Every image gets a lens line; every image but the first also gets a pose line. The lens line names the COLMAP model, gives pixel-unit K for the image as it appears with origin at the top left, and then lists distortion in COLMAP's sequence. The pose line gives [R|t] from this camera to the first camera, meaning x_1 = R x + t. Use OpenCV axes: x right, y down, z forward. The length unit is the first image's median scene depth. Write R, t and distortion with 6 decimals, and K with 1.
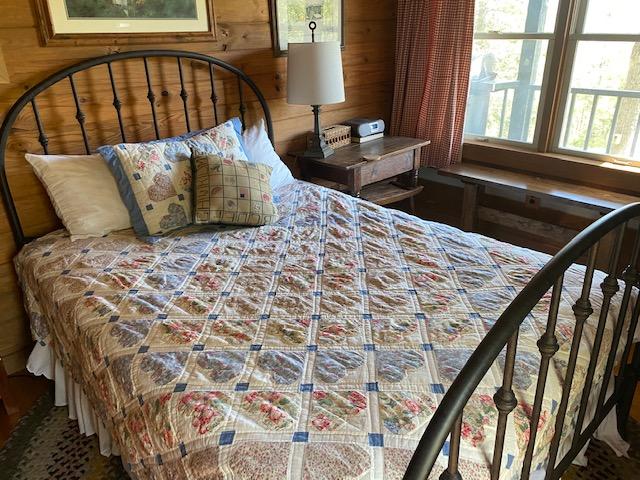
lens RADIAL K [[496.6, 0, 321.1], [0, 496.6, 239.3], [0, 0, 1]] dist [0.039955, -0.044047]
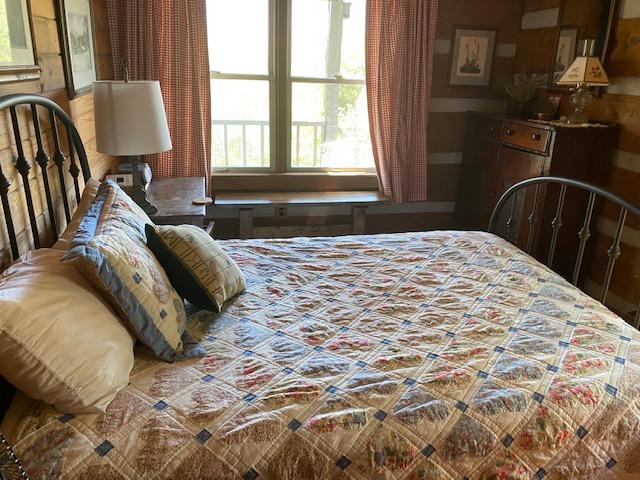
lens RADIAL K [[496.6, 0, 319.7], [0, 496.6, 240.9], [0, 0, 1]] dist [0.039955, -0.044047]
pose [[0.501113, -0.252508, 0.827723, -0.914775], [0.294414, 0.949173, 0.111317, -0.202776], [-0.813761, 0.187911, 0.549985, 0.481517]]
